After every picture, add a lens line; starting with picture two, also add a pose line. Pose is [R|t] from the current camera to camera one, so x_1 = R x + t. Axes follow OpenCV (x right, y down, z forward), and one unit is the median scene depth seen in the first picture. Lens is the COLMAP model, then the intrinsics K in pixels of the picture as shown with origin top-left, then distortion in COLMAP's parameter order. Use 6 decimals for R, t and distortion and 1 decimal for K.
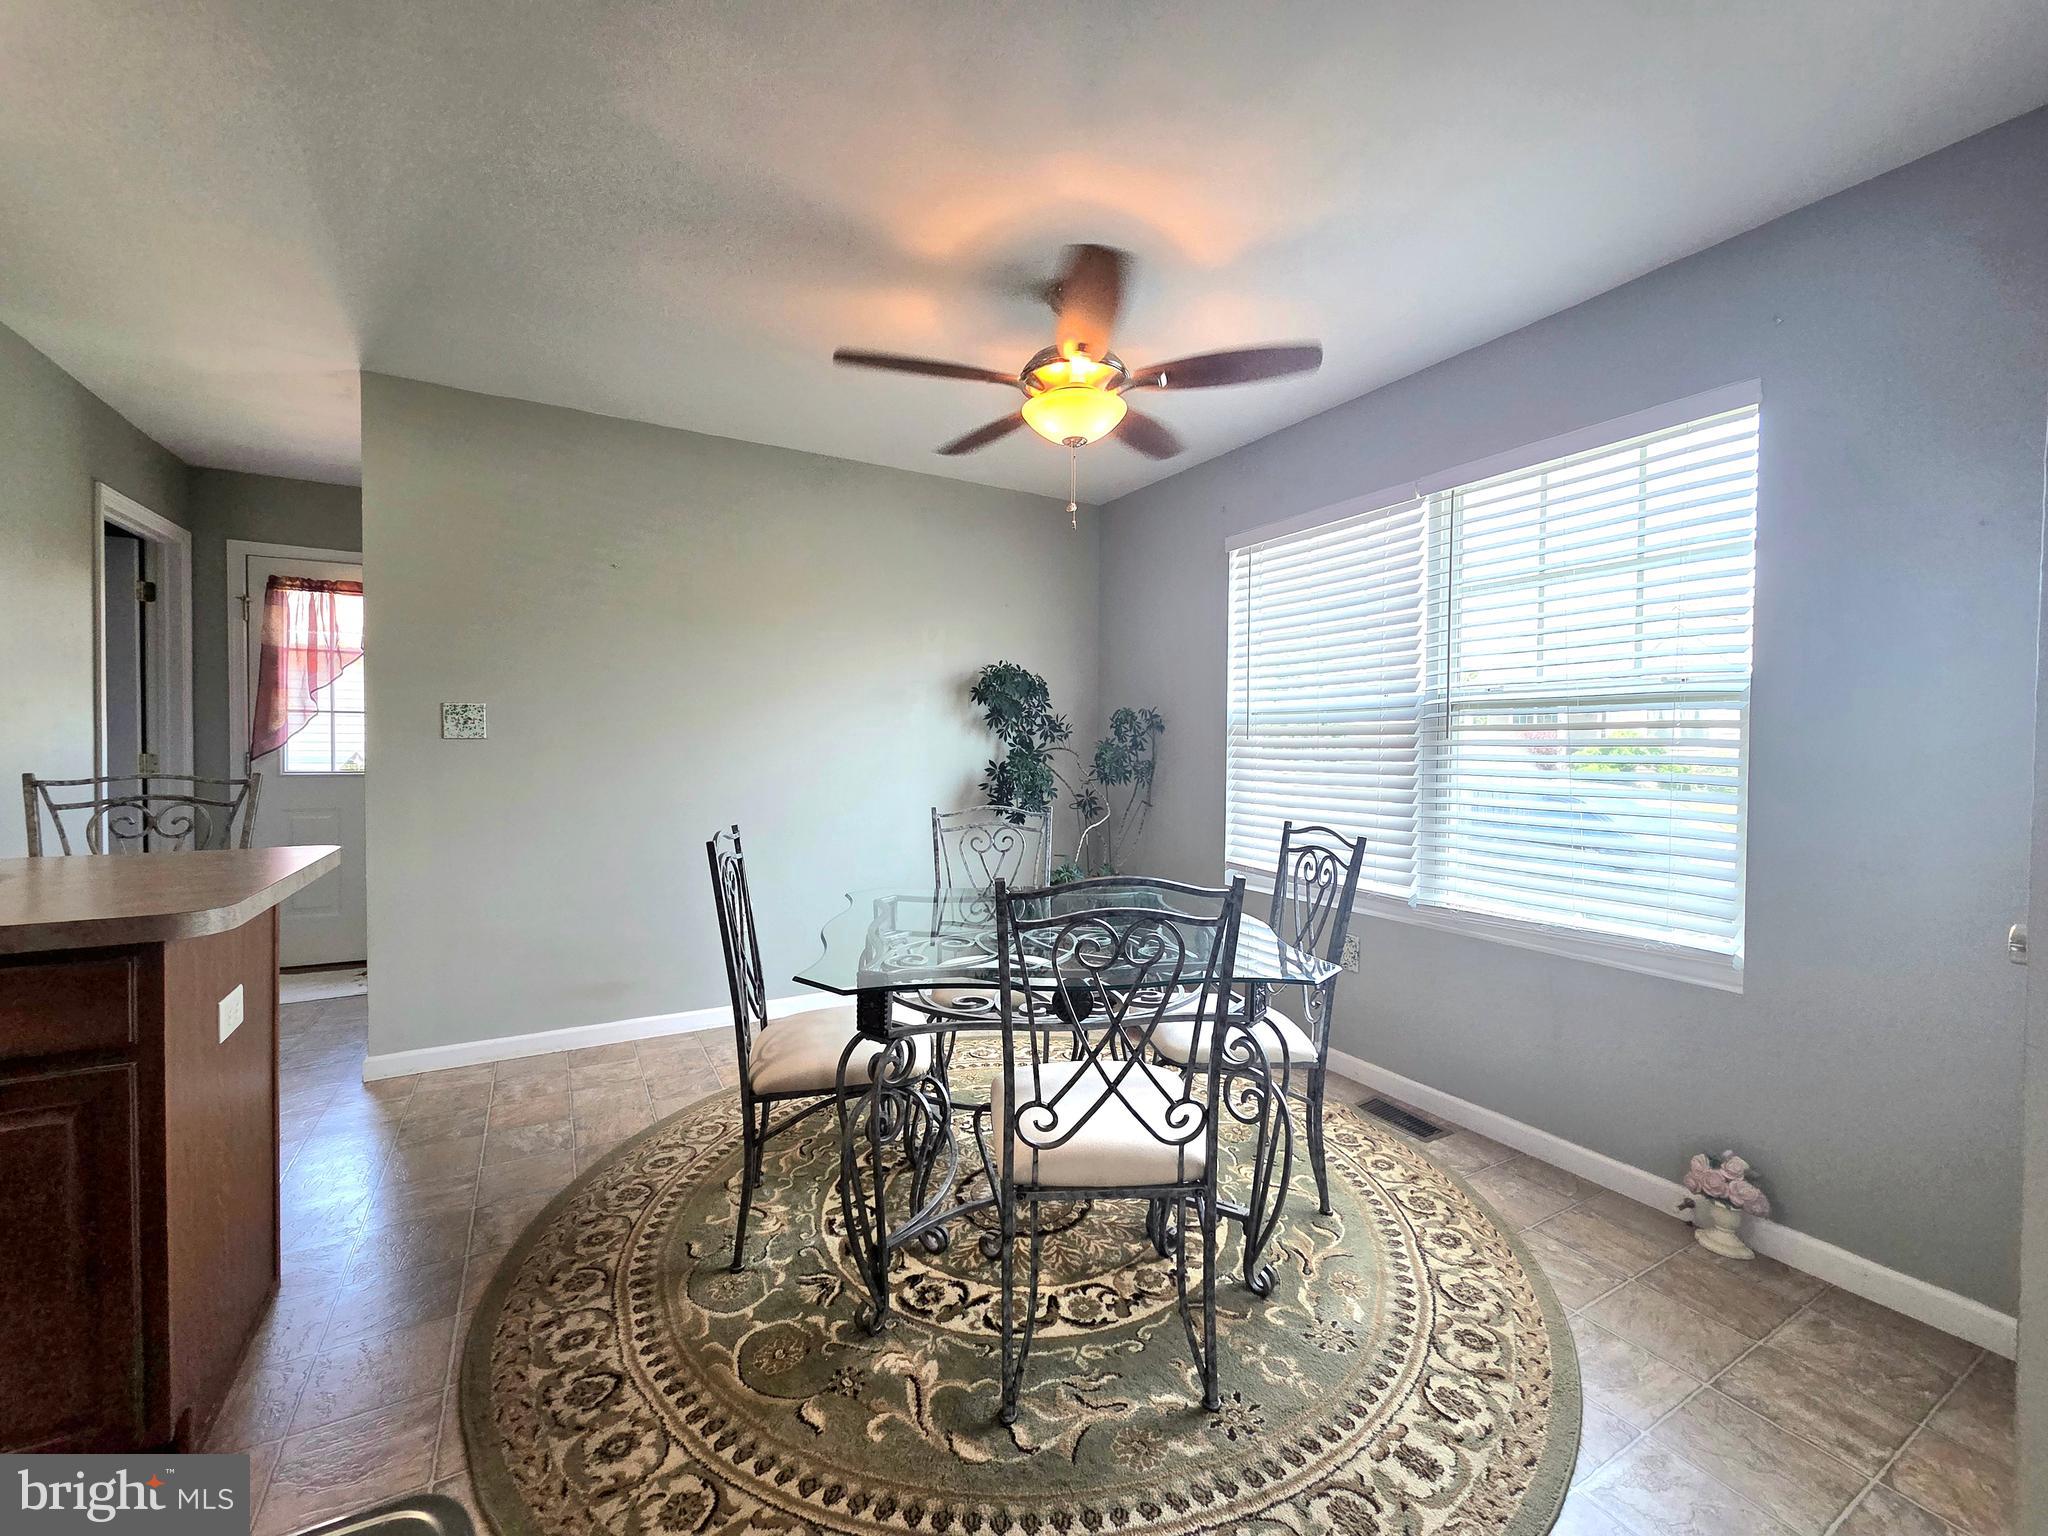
lens RADIAL K [[837.9, 0, 1027.1], [0, 837.9, 763.0], [0, 0, 1]] dist [0.002982, 0.000422]
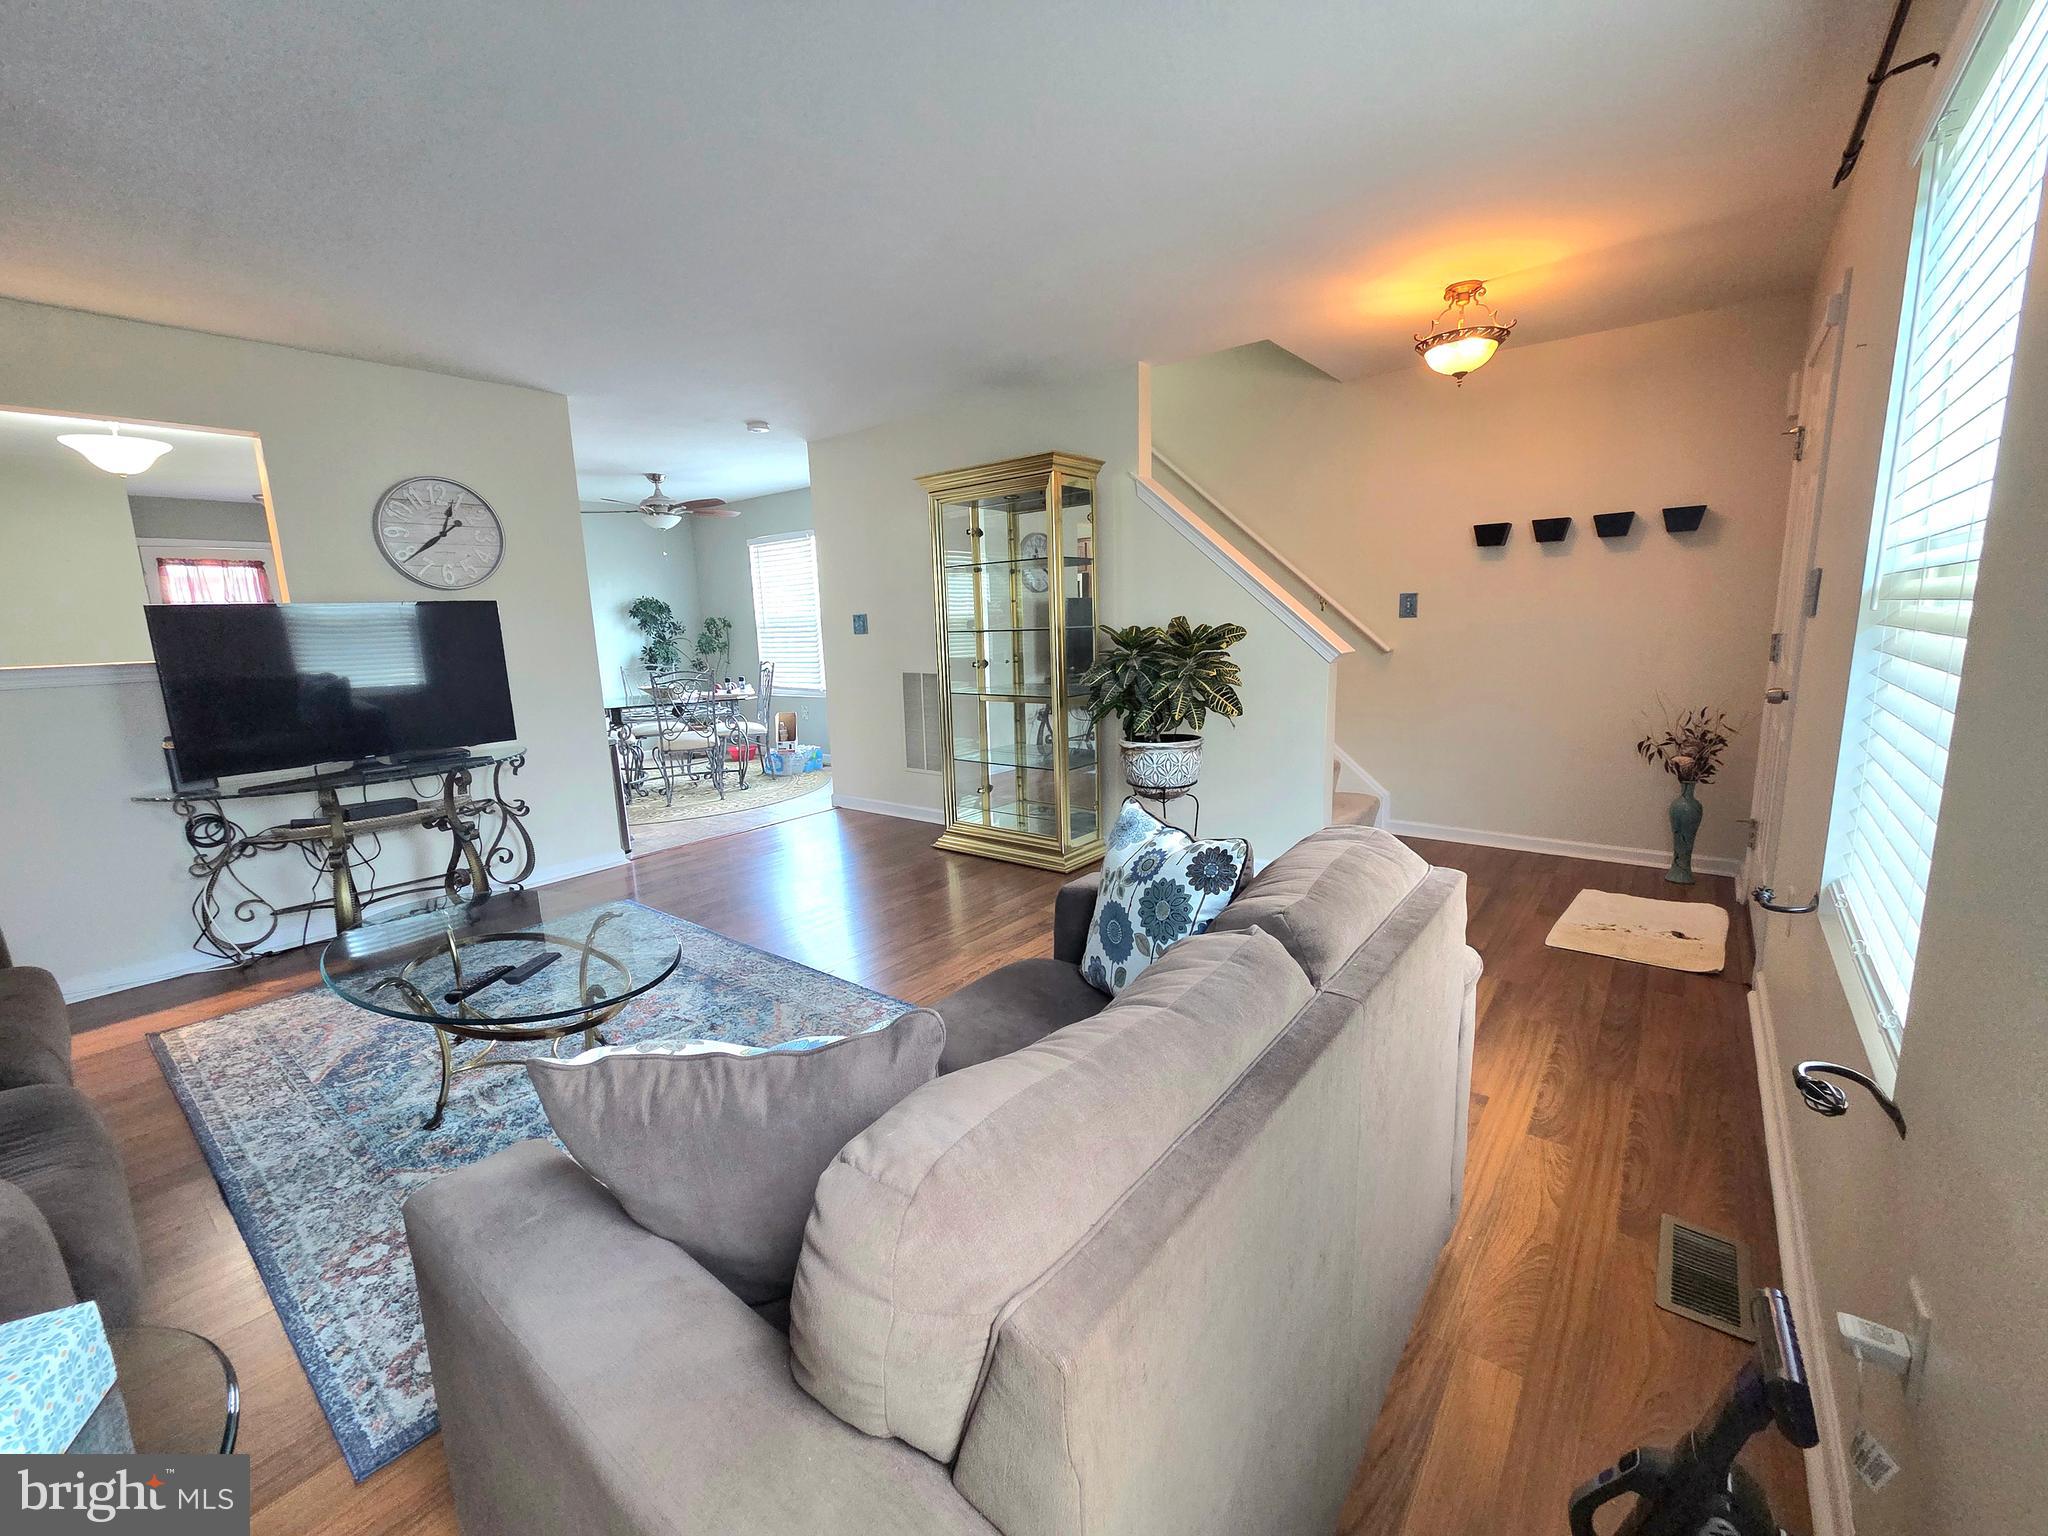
lens RADIAL K [[837.9, 0, 1021.2], [0, 837.9, 766.4], [0, 0, 1]] dist [0.002982, 0.000422]
pose [[0.925391, -0.107352, 0.363494, 0.046356], [0.053238, 0.986358, 0.155770, 0.023812], [-0.375257, -0.124797, 0.918481, -1.786180]]
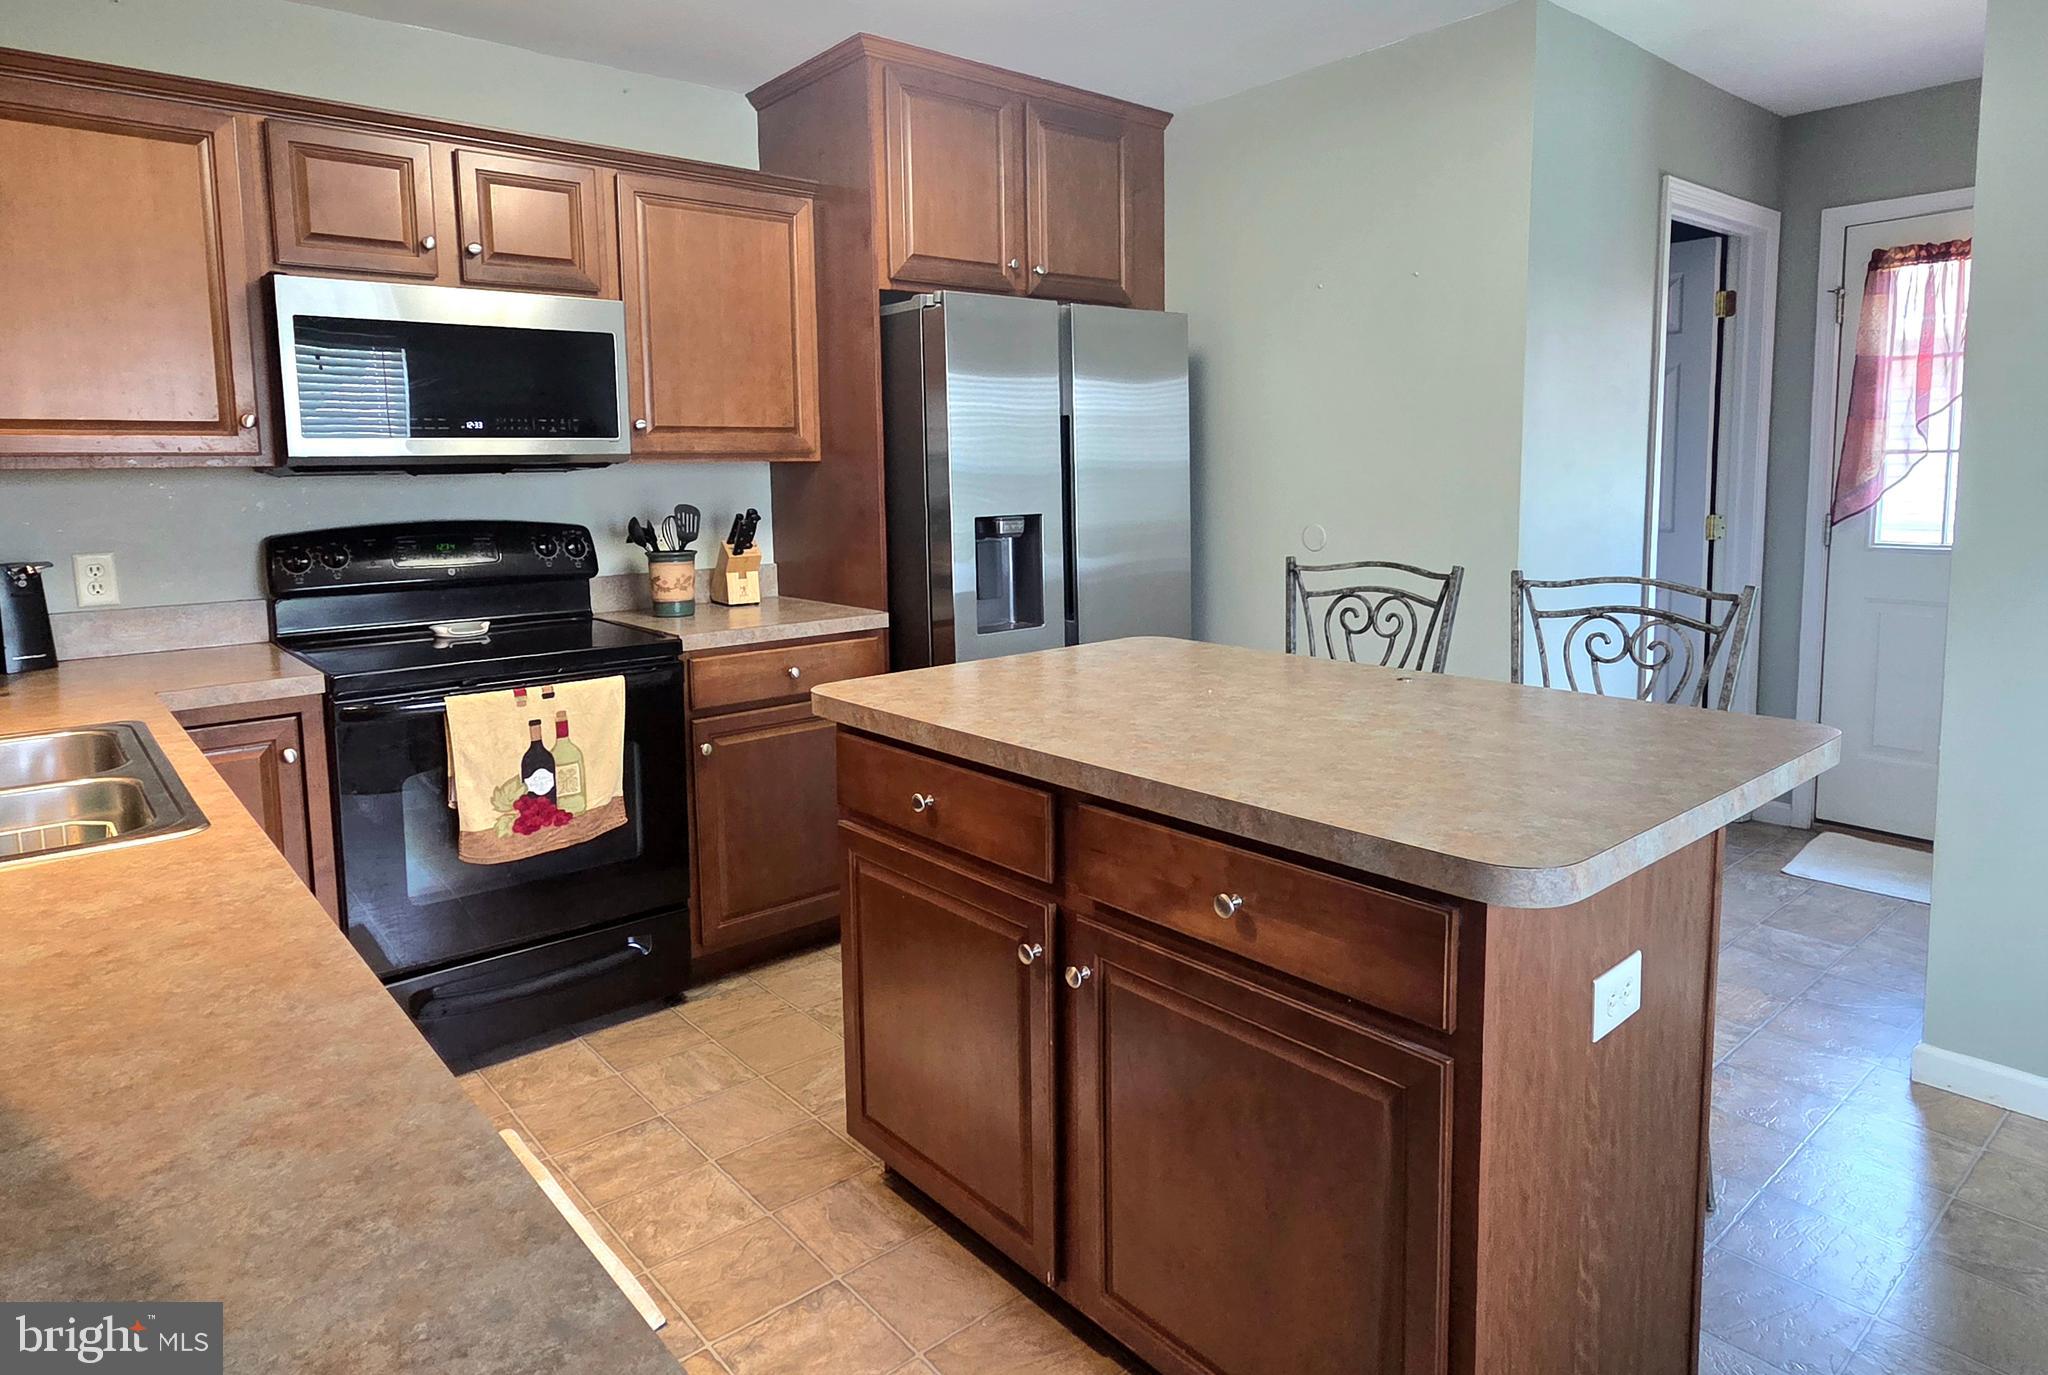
lens RADIAL K [[1205.3, 0, 1008.5], [0, 1205.3, 598.1], [0, 0, 1]] dist [-0.000089, 0.001141]
pose [[0.183978, 0.089199, -0.978875, -0.089487], [-0.004911, 0.995945, 0.089832, -0.043142], [0.982918, -0.011720, 0.183670, 0.205292]]
